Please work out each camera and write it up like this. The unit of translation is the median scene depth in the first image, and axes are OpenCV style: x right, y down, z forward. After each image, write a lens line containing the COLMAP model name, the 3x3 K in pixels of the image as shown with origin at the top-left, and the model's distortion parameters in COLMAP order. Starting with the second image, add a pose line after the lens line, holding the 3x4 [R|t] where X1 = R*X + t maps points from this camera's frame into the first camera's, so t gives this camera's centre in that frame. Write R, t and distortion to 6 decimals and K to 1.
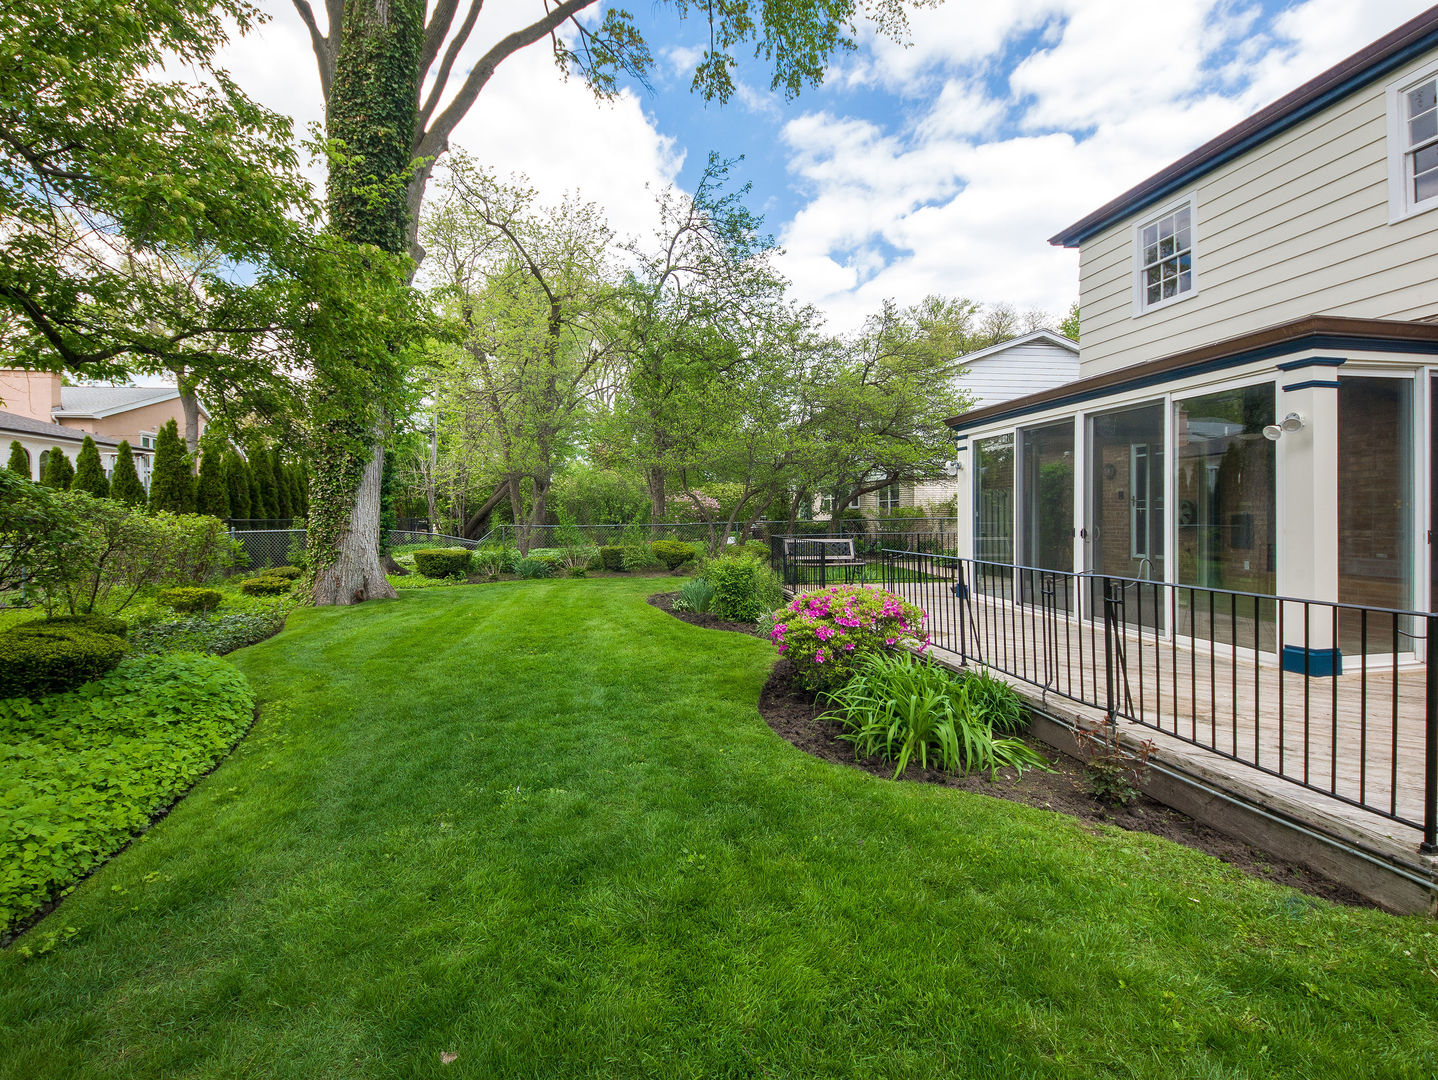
lens RADIAL K [[734.1, 0, 719.8], [0, 734.1, 536.6], [0, 0, 1]] dist [0.018283, -0.000072]
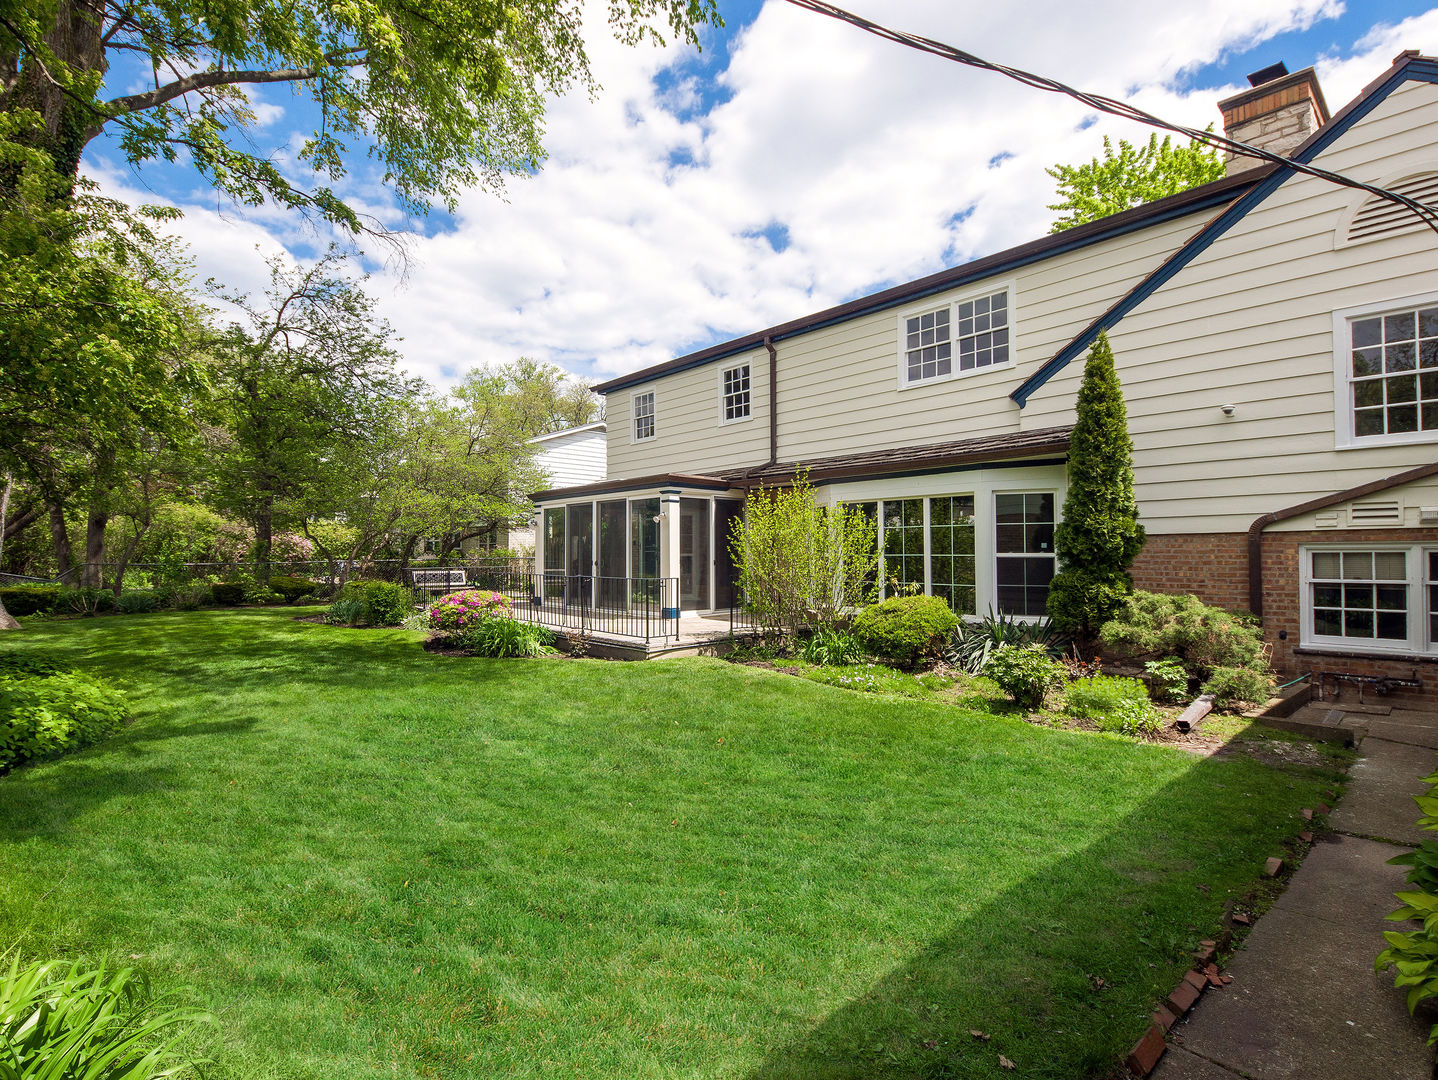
lens RADIAL K [[734.1, 0, 719.8], [0, 734.1, 536.6], [0, 0, 1]] dist [0.018283, -0.000072]
pose [[0.859257, 0.017480, 0.511245, -0.114810], [0.011875, 0.998465, -0.054097, 0.018098], [-0.511406, 0.052554, 0.857731, -0.445774]]
